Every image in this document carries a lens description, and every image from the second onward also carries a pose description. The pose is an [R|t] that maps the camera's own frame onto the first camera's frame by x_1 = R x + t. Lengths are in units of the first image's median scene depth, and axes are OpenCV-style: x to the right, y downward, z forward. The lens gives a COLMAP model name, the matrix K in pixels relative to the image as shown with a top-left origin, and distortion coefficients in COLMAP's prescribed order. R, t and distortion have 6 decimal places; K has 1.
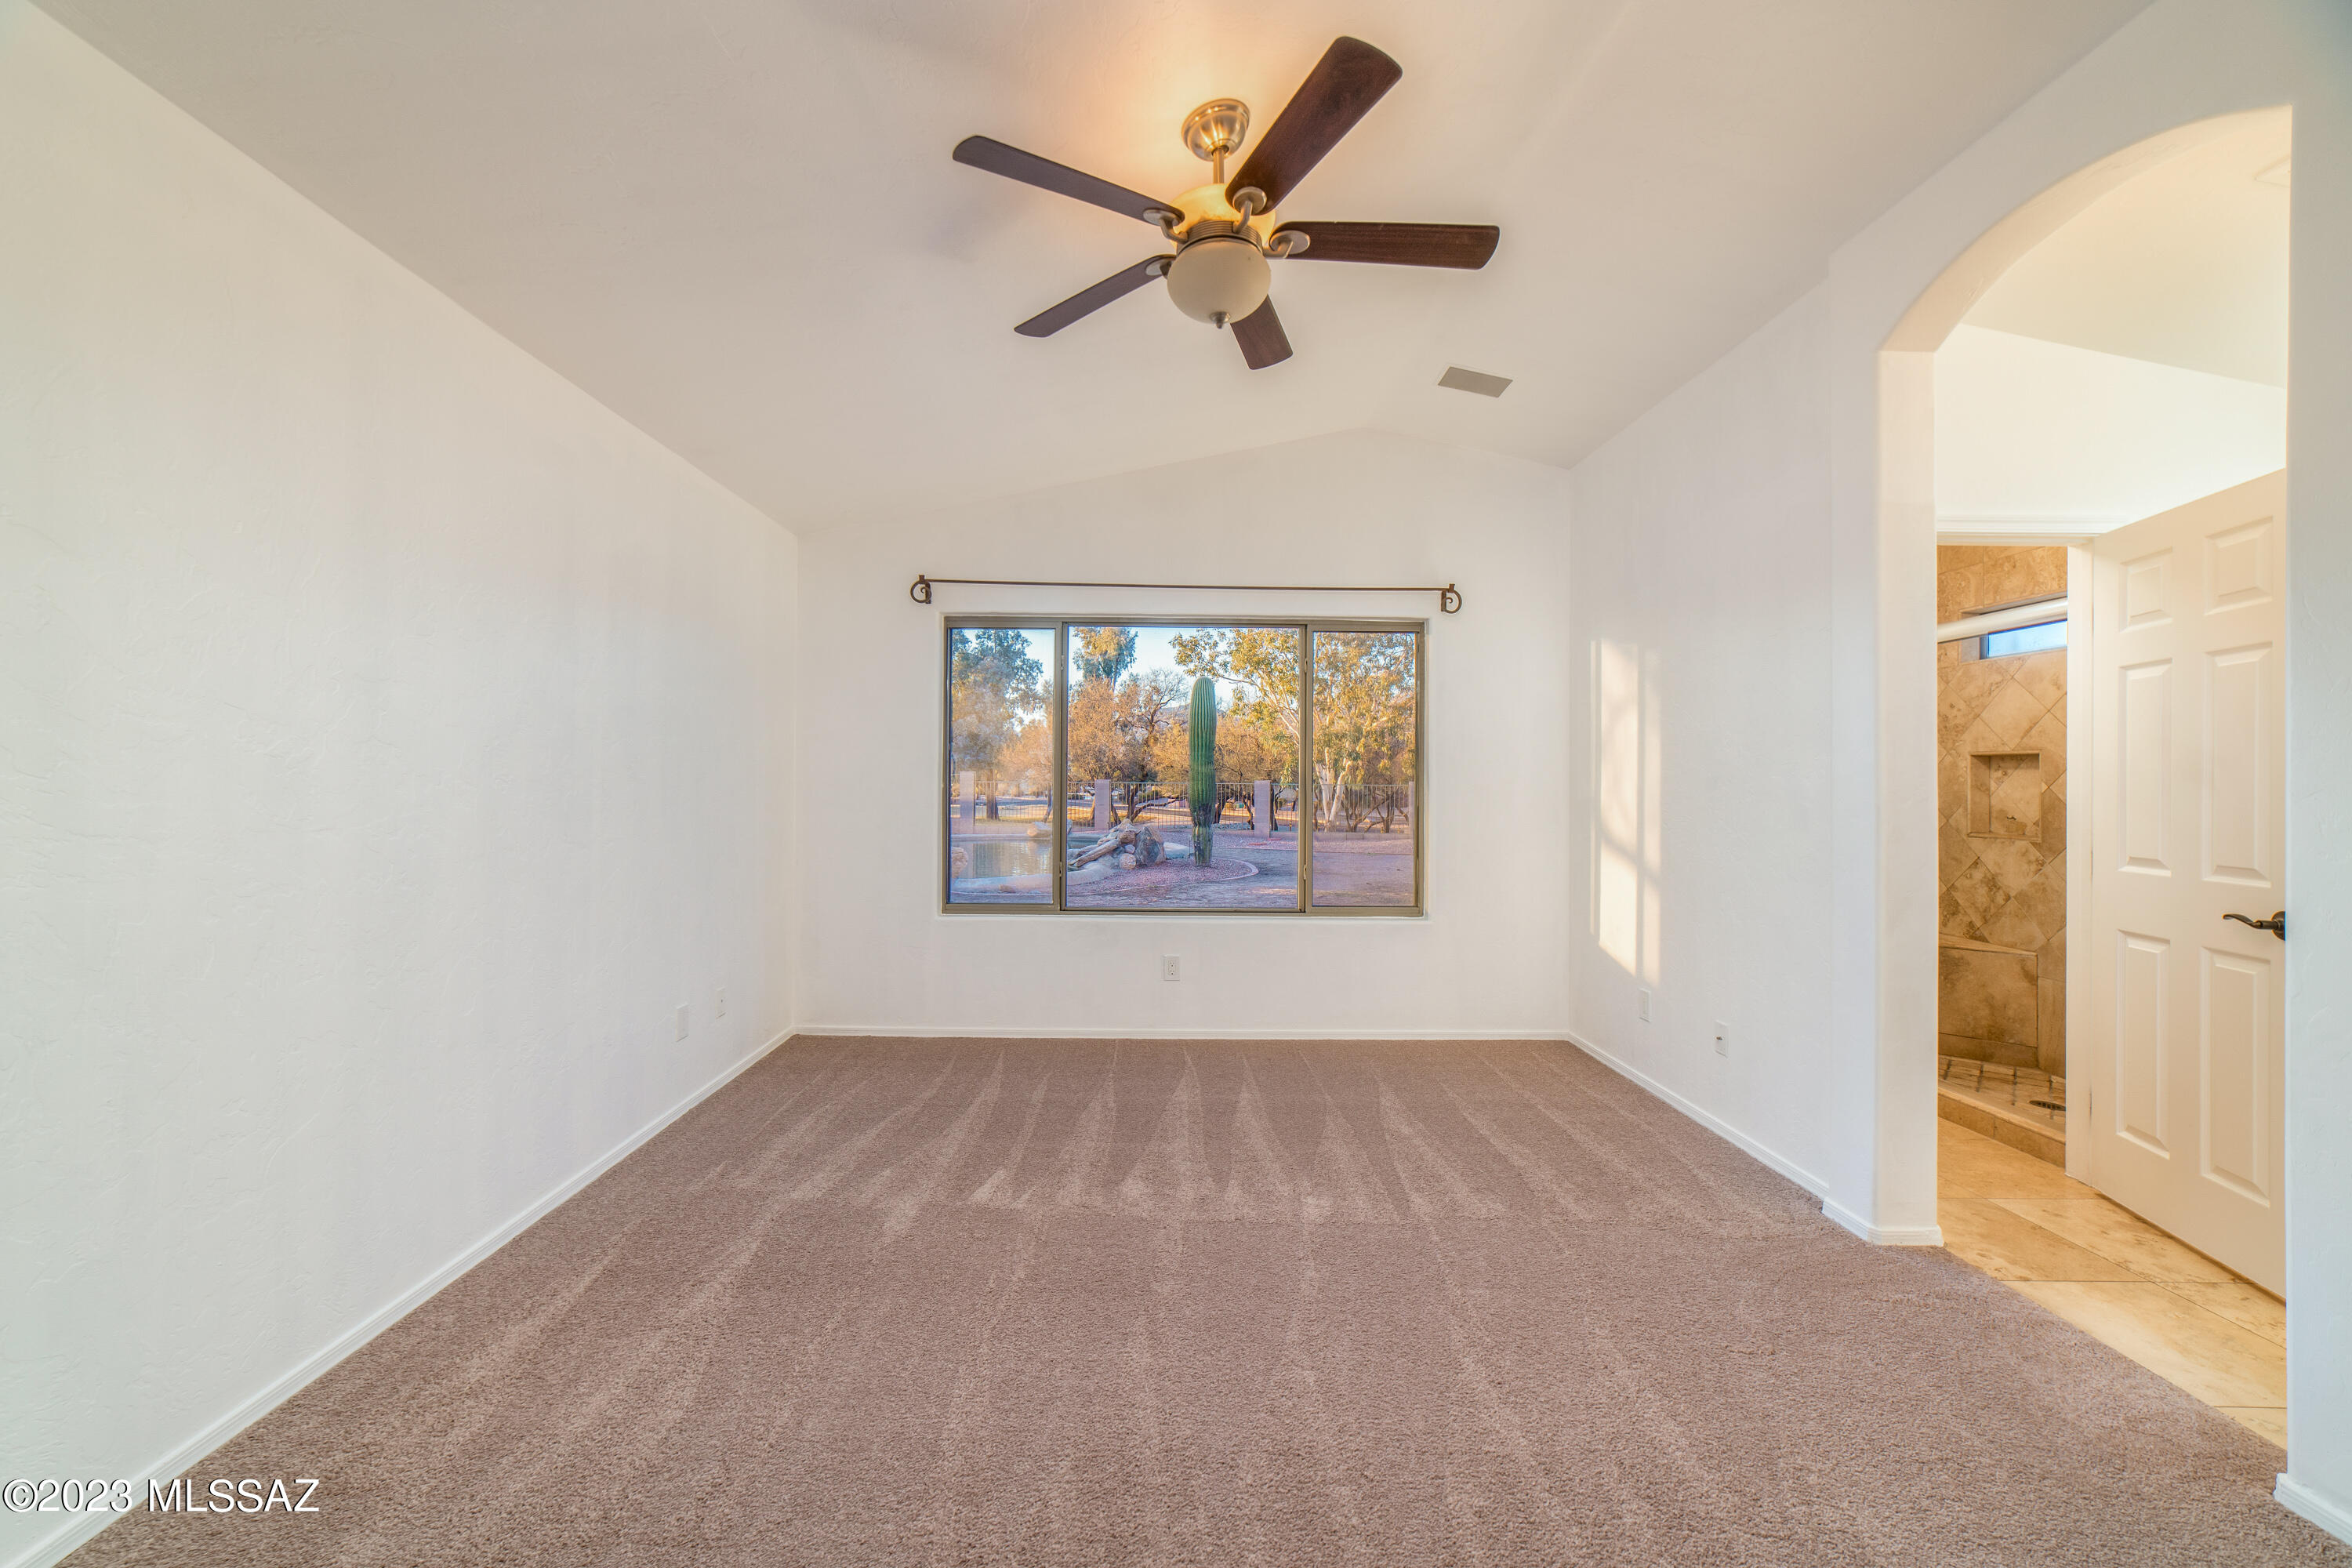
lens RADIAL K [[923.1, 0, 1165.4], [0, 923.1, 756.7], [0, 0, 1]] dist [-0.020597, -0.000008]
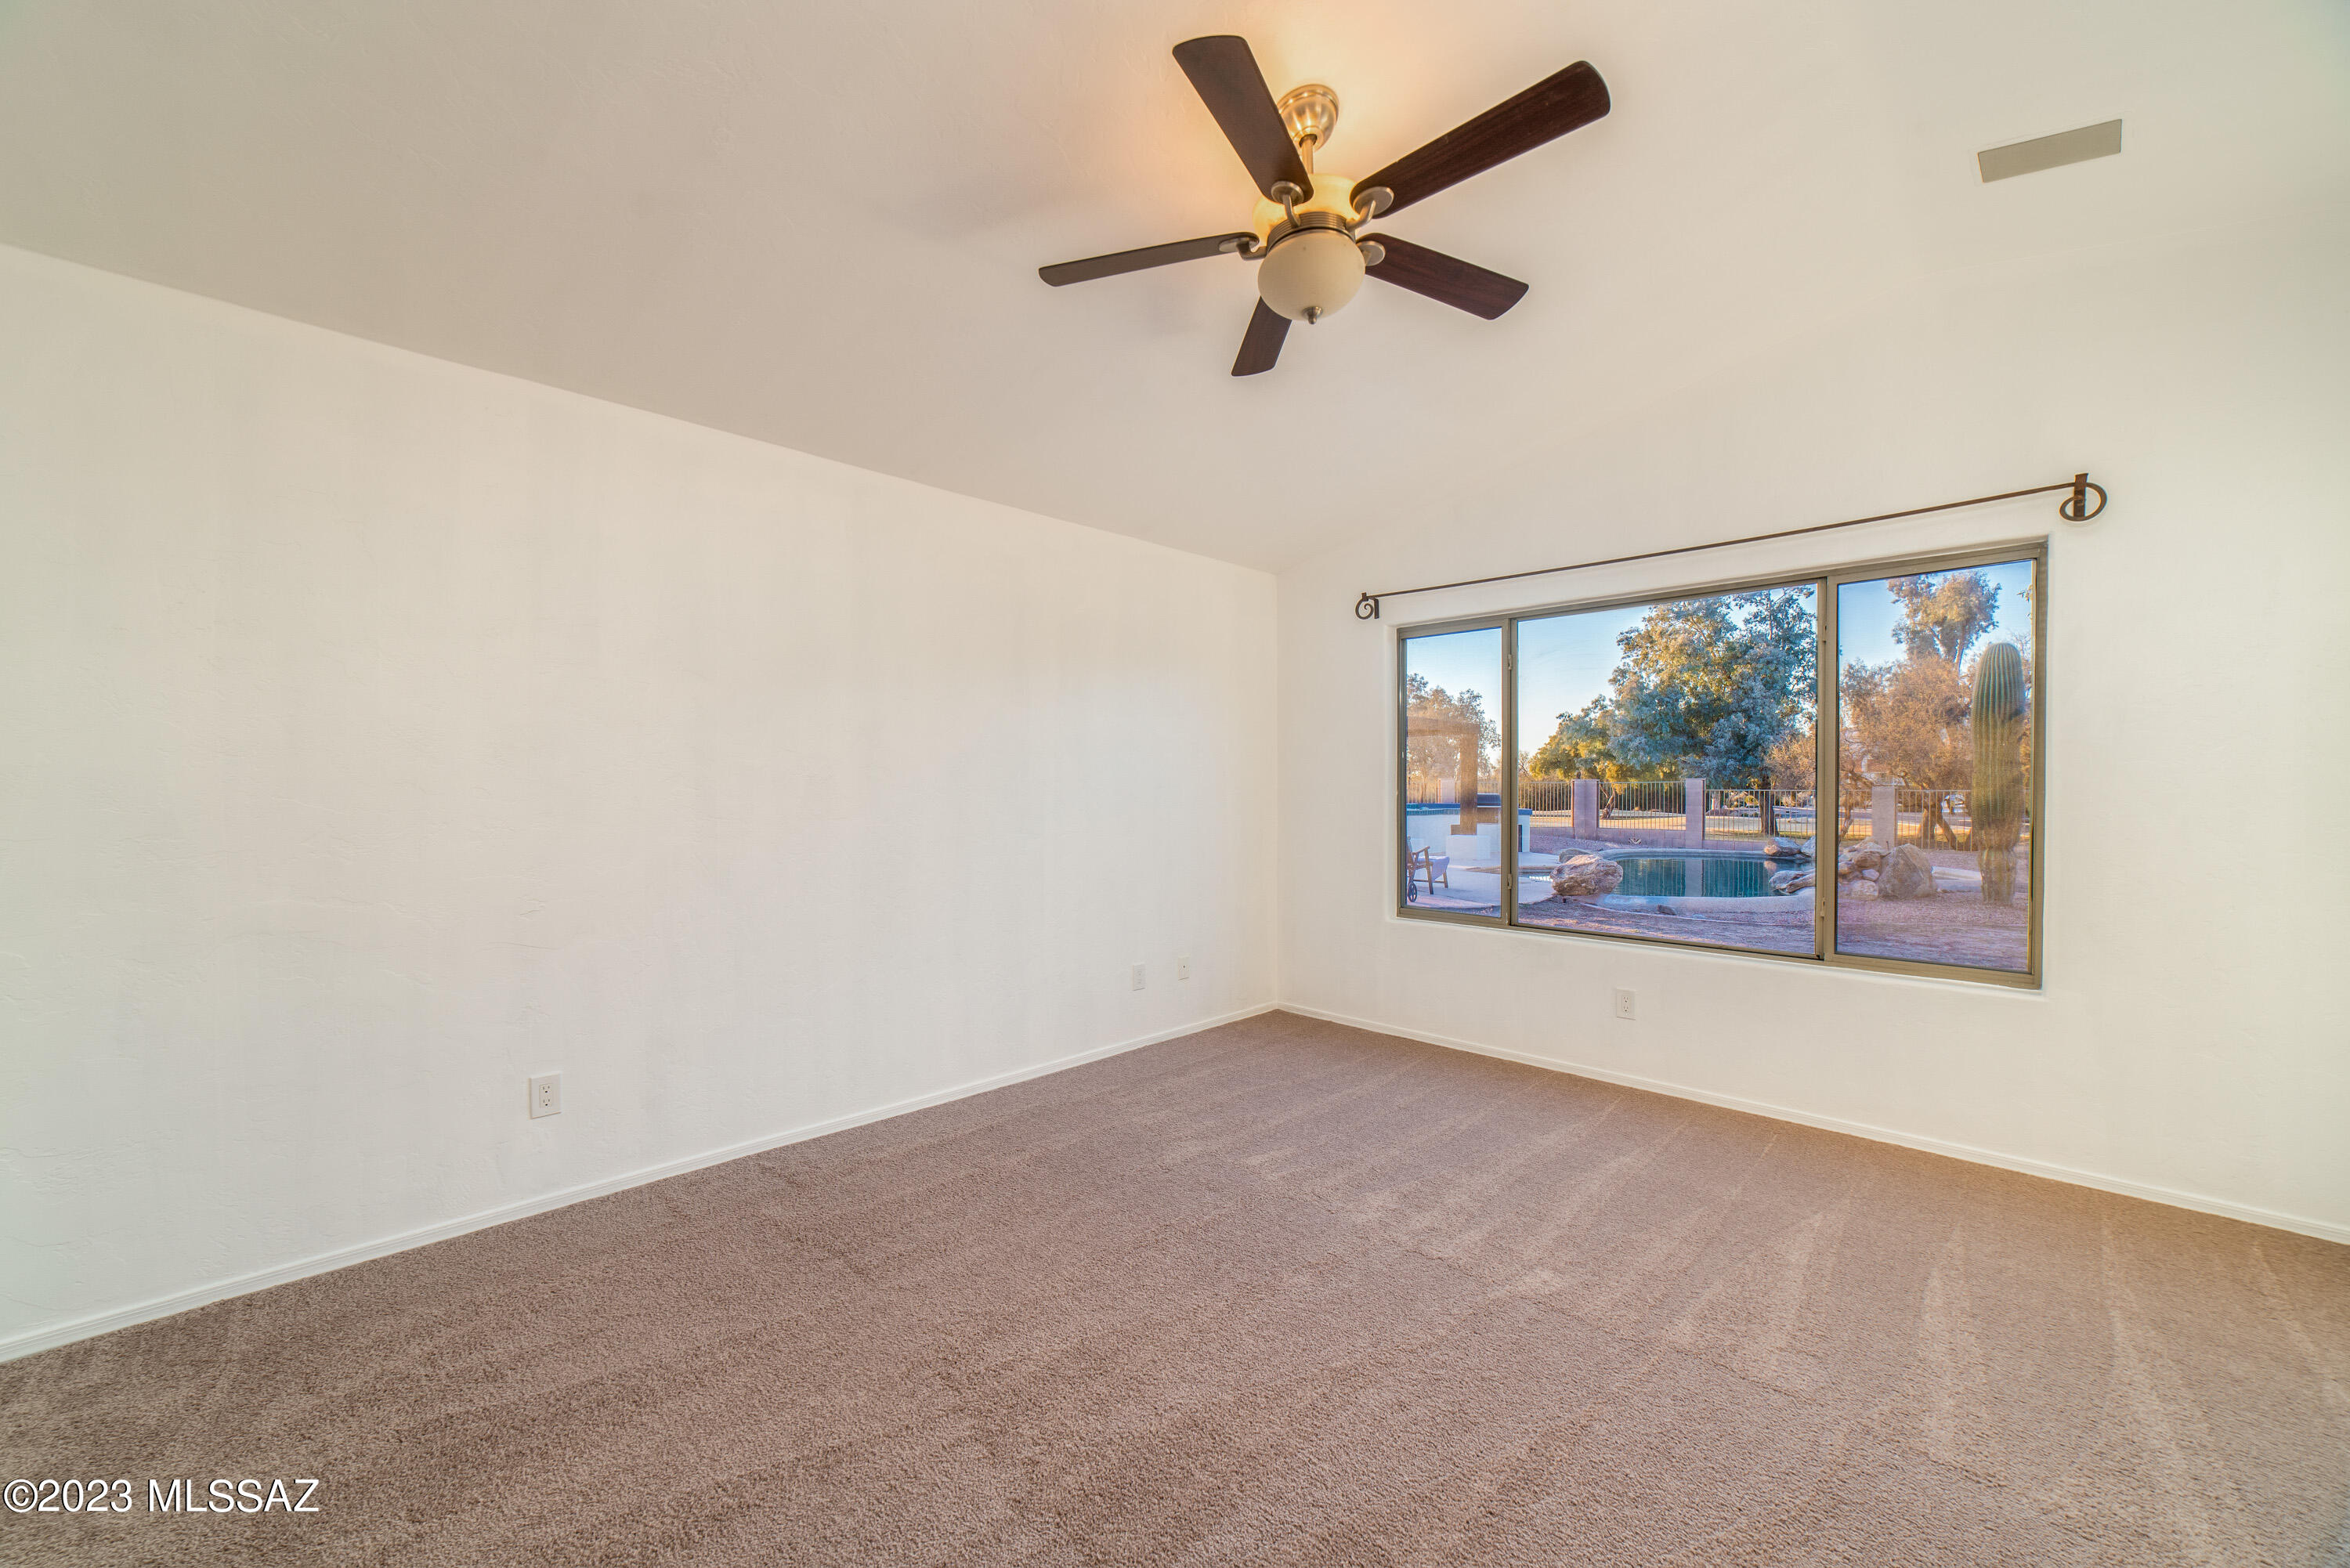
lens RADIAL K [[919.4, 0, 1151.5], [0, 919.4, 784.6], [0, 0, 1]] dist [-0.021786, 0.009617]
pose [[0.689138, -0.009565, -0.724567, 0.321510], [0.024138, 0.999661, 0.009761, 0.005639], [0.724228, -0.024216, 0.689135, 0.096838]]
